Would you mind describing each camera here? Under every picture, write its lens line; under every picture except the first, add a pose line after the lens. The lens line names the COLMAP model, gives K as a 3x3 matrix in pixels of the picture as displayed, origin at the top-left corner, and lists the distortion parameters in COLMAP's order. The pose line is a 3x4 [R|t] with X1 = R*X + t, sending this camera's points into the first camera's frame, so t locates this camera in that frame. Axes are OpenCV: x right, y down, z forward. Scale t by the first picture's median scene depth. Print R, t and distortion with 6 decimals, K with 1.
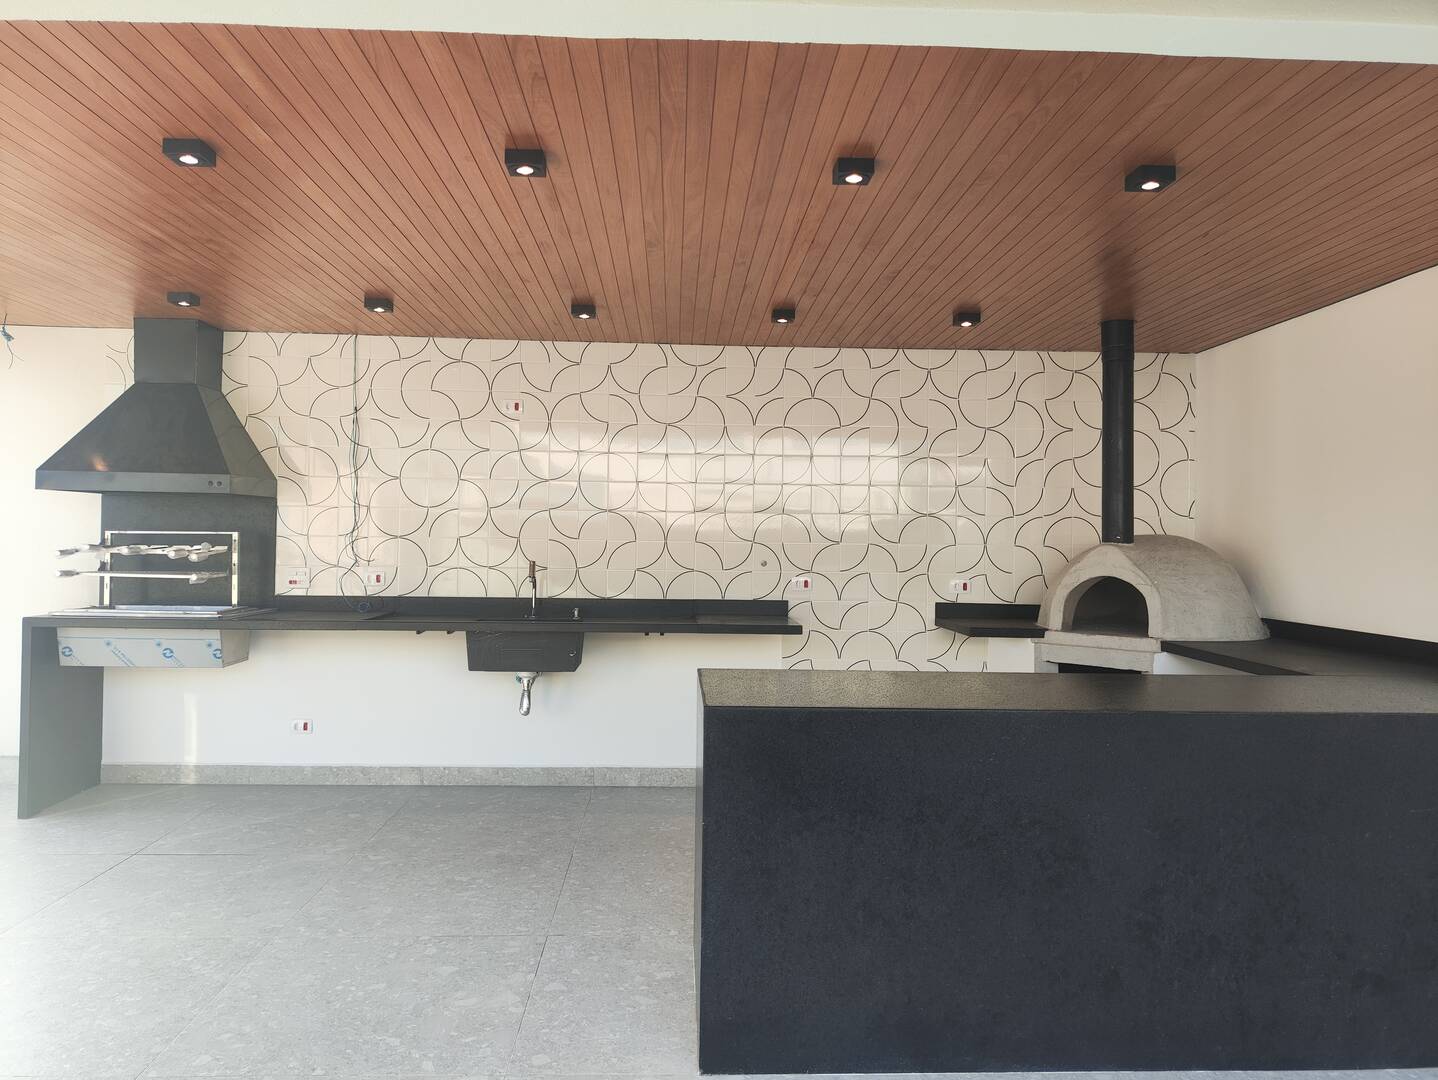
lens RADIAL K [[1048.5, 0, 713.3], [0, 1048.5, 532.8], [0, 0, 1]] dist [0.030082, -0.030987]
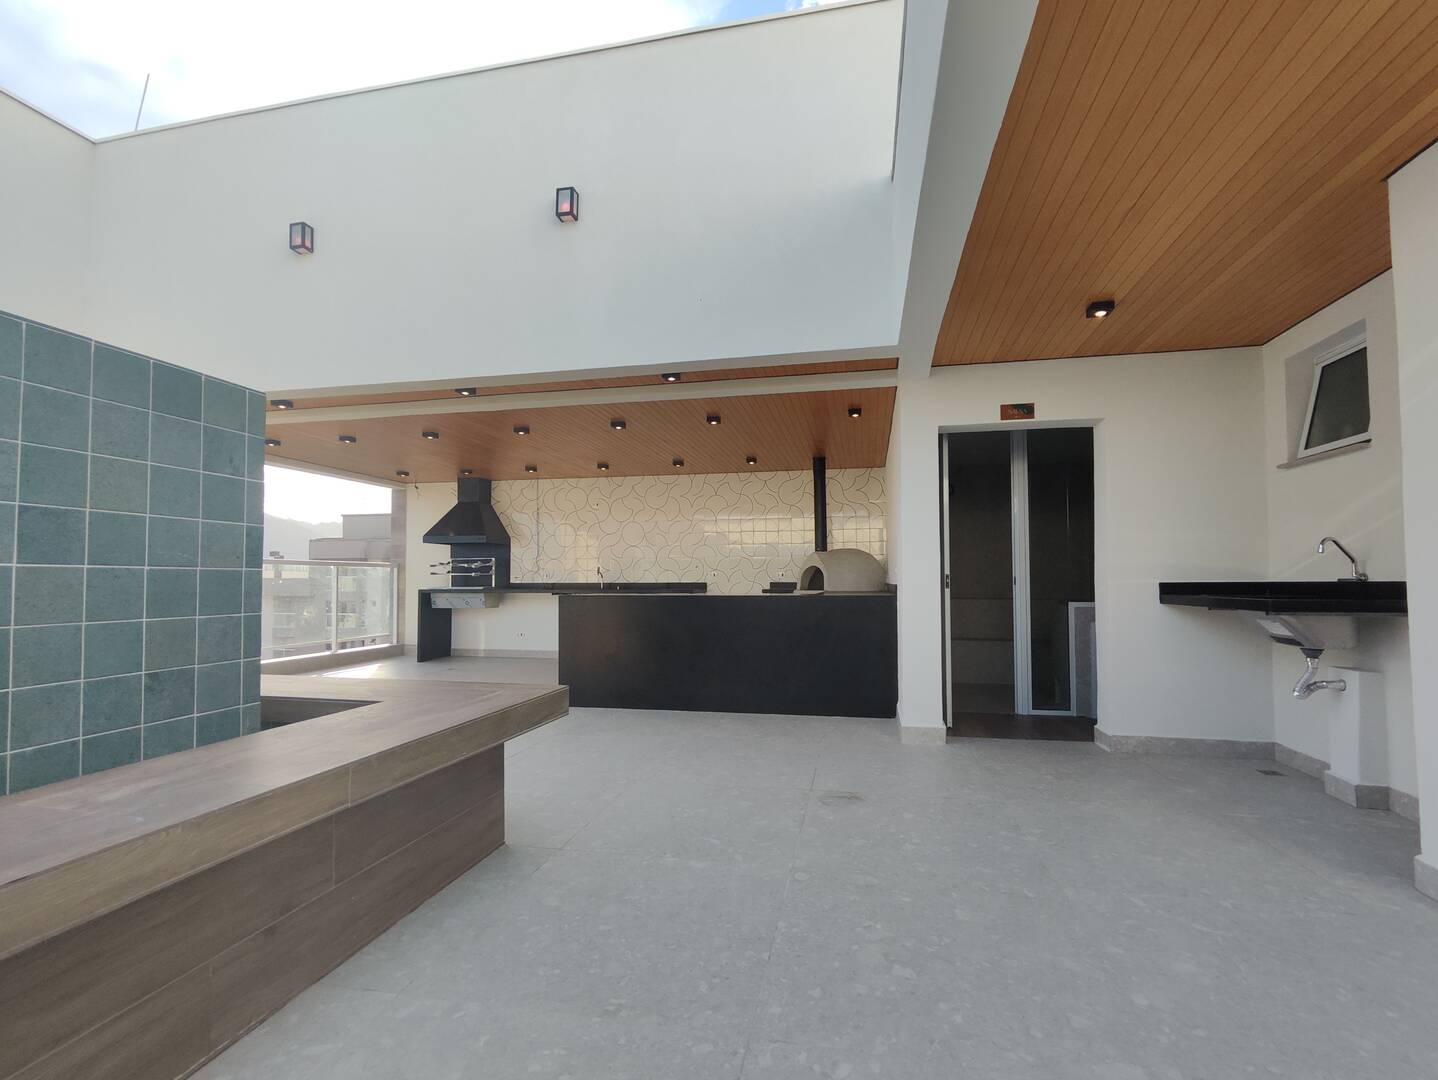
lens RADIAL K [[659.9, 0, 727.2], [0, 659.9, 563.0], [0, 0, 1]] dist [-0.000783, 0.005214]
pose [[0.972355, -0.024317, -0.232239, 0.465797], [0.019033, 0.999507, -0.024967, 0.060385], [0.232731, 0.019857, 0.972338, -0.429641]]
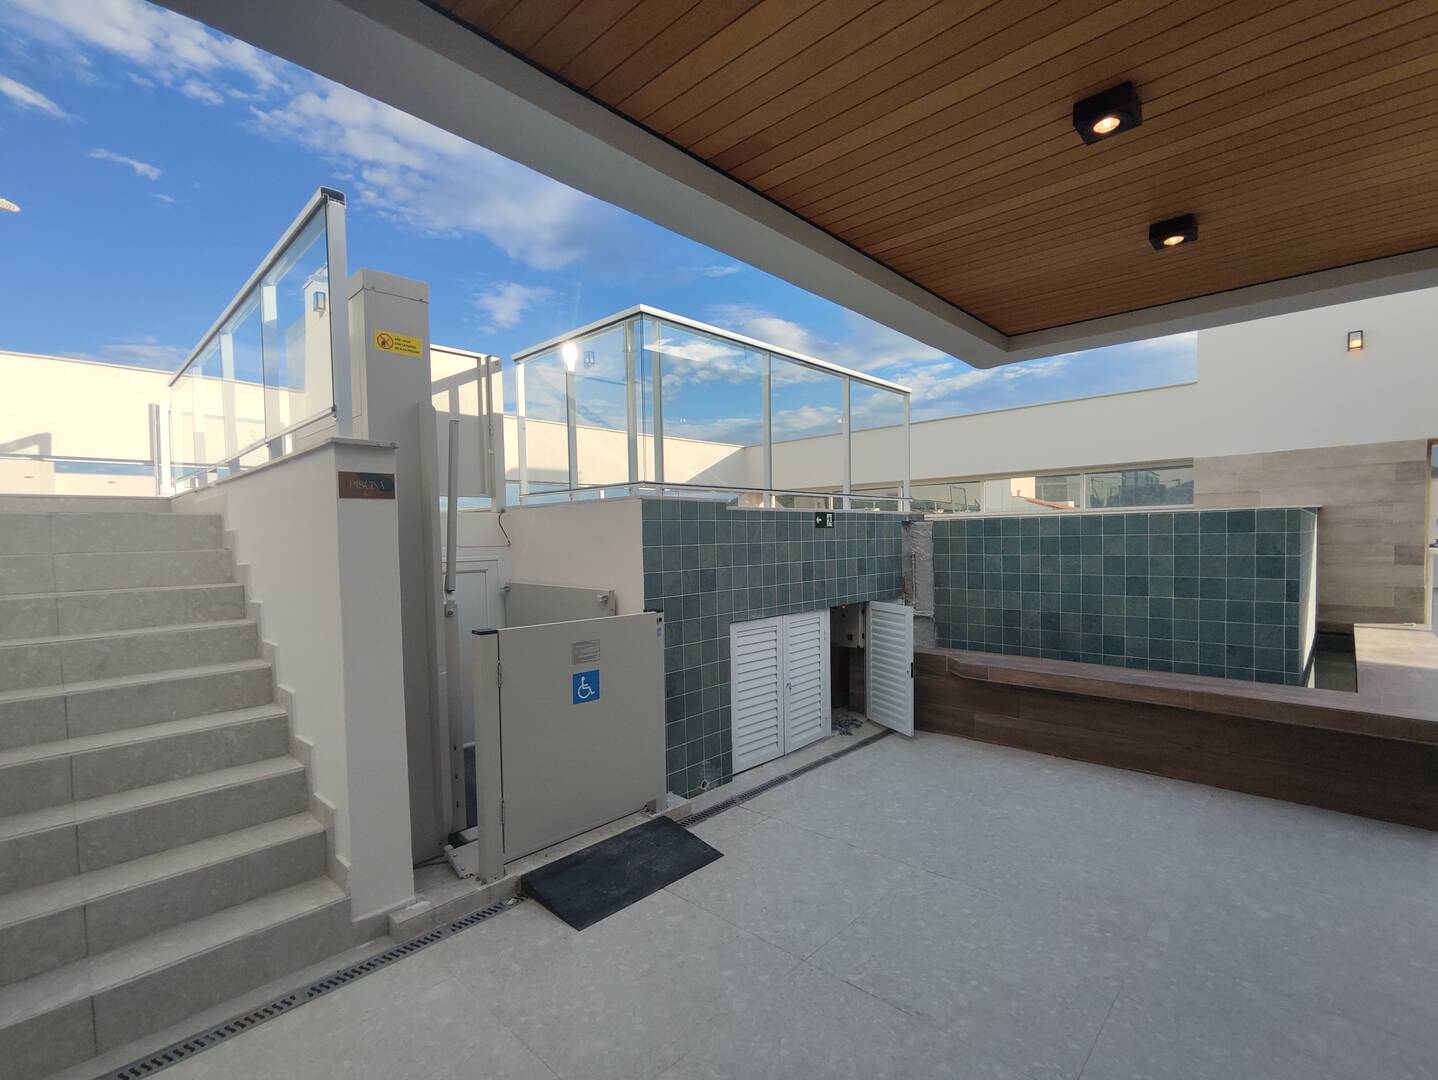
lens RADIAL K [[659.9, 0, 721.5], [0, 659.9, 549.9], [0, 0, 1]] dist [-0.000783, 0.005214]
pose [[-0.712824, 0.017417, -0.701127, 1.100751], [0.016363, 0.999832, 0.008201, -0.029643], [0.701152, -0.005627, -0.712990, -0.023433]]
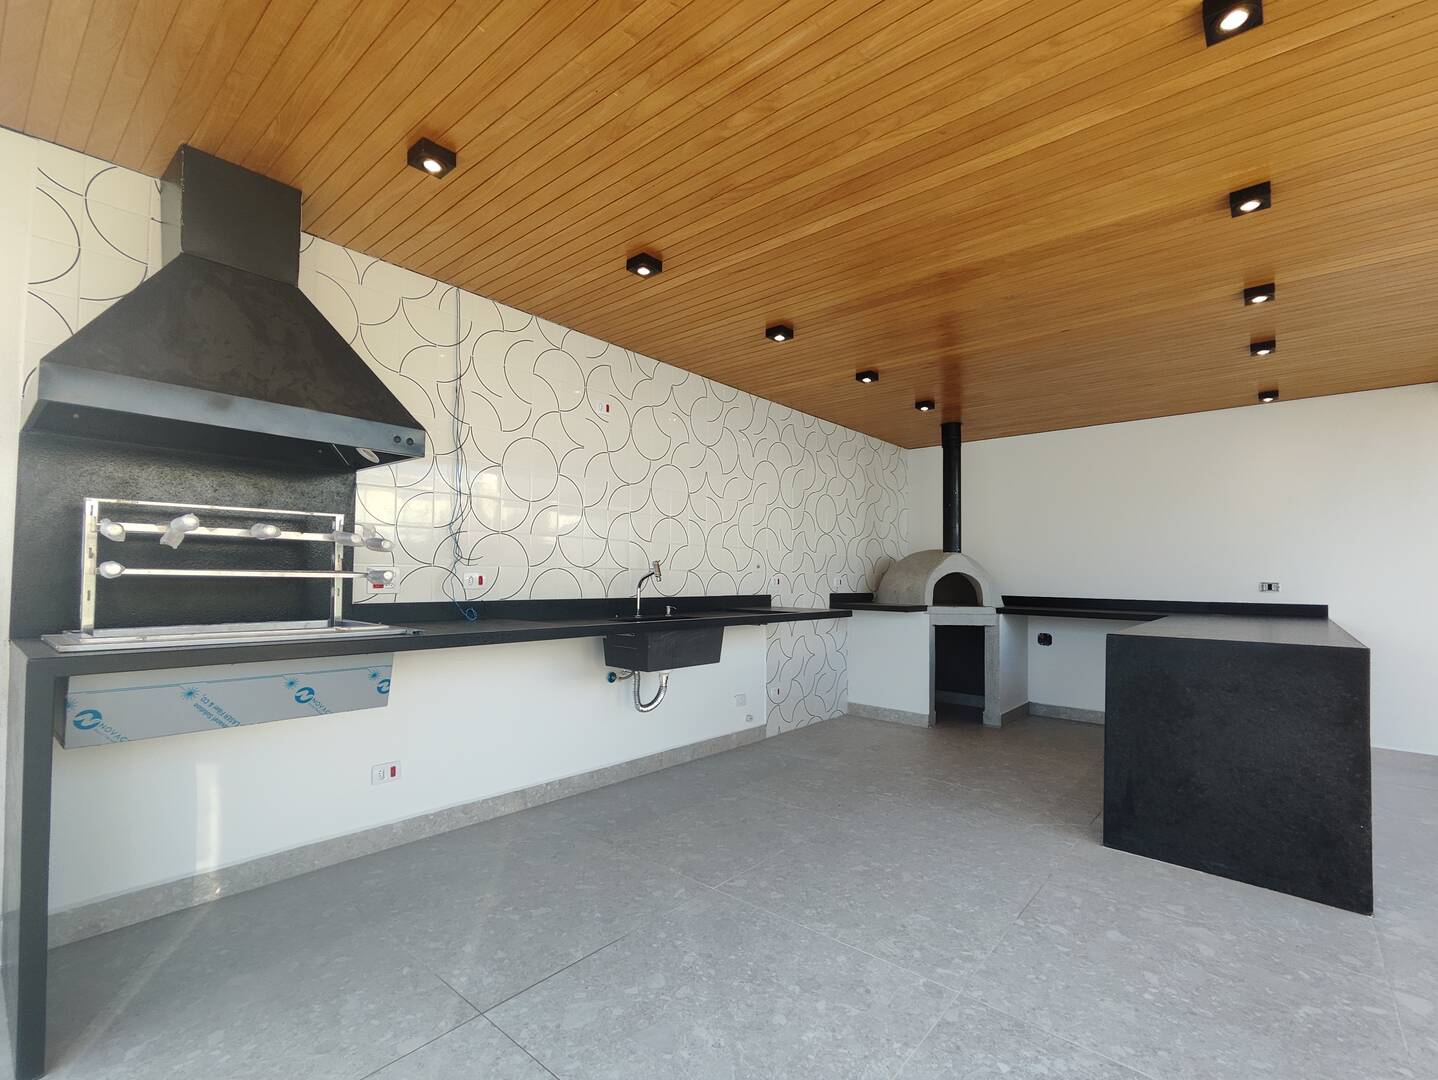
lens RADIAL K [[659.9, 0, 729.0], [0, 659.9, 562.0], [0, 0, 1]] dist [-0.000783, 0.005214]
pose [[0.672885, 0.010815, 0.739668, -0.580203], [-0.007242, 0.999942, -0.008032, 0.031545], [-0.739712, 0.000048, 0.672924, 0.491268]]
